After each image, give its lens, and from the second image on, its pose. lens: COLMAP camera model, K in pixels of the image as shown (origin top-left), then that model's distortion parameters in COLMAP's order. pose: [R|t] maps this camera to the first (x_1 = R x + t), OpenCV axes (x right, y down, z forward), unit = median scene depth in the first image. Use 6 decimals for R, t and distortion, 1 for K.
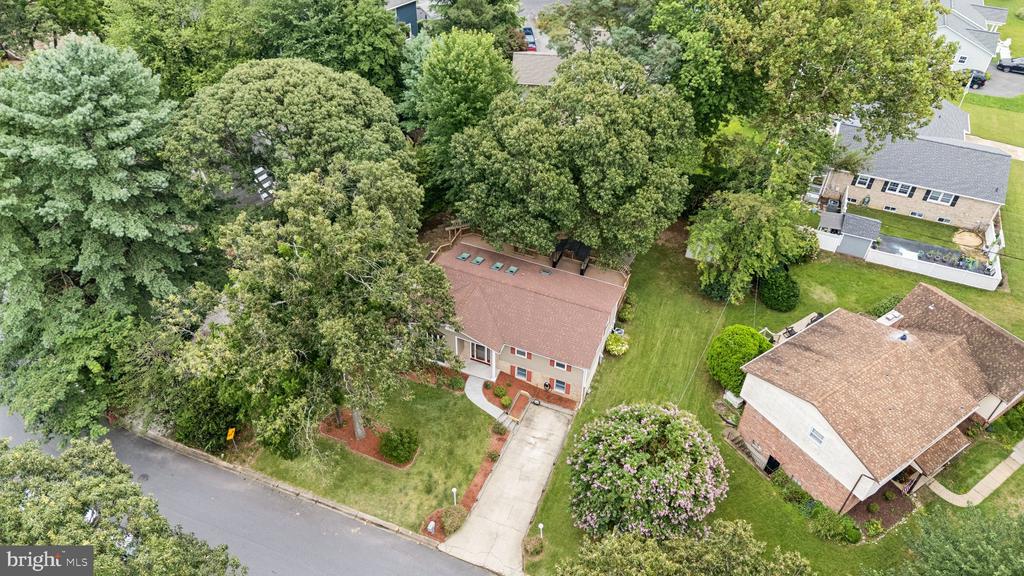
lens RADIAL K [[729.7, 0, 512.0], [0, 729.7, 288.0], [0, 0, 1]] dist [0.028133, -0.003046]
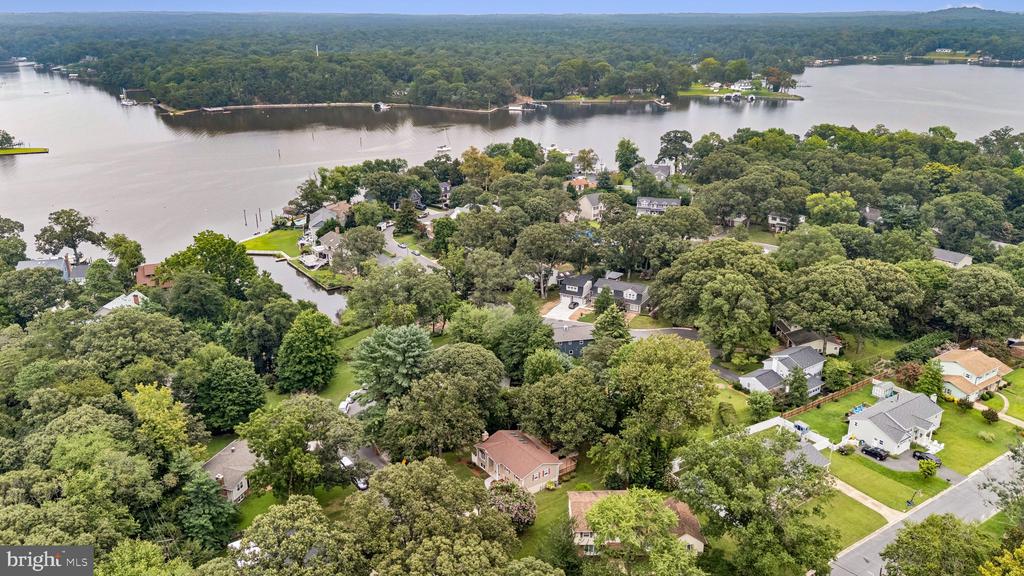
lens RADIAL K [[764.3, 0, 512.0], [0, 764.3, 288.0], [0, 0, 1]] dist [-0.002017, -0.001967]
pose [[0.832681, 0.164062, -0.528891, 1.365754], [-0.366711, 0.879034, -0.304669, 0.346743], [0.414928, 0.447642, 0.792118, -1.401420]]
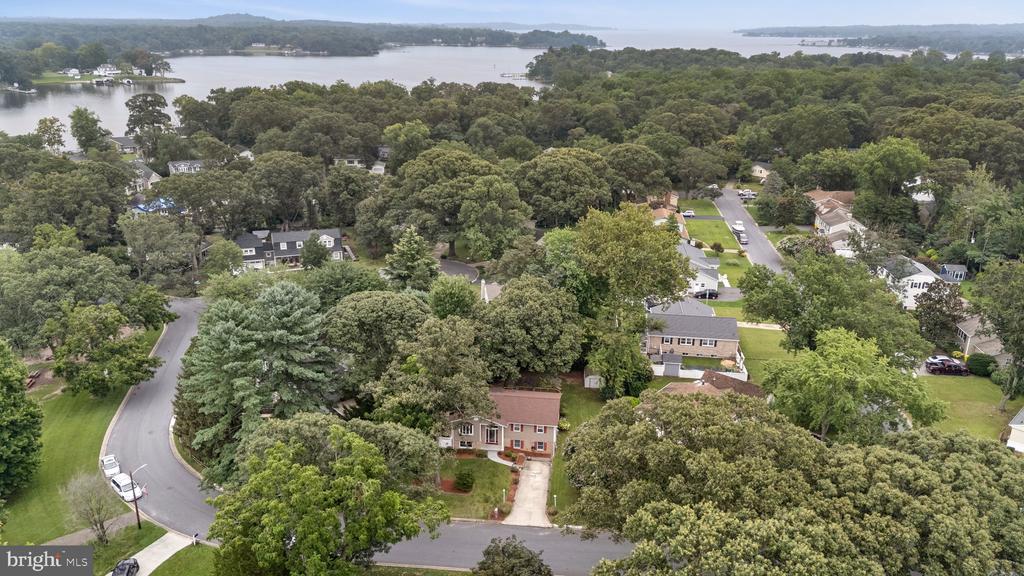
lens RADIAL K [[729.3, 0, 512.0], [0, 729.3, 288.0], [0, 0, 1]] dist [0.060116, -0.064988]
pose [[0.965220, -0.090418, 0.245306, -0.424640], [0.181845, 0.906326, -0.381453, 0.476885], [-0.187837, 0.412794, 0.891245, -0.771733]]
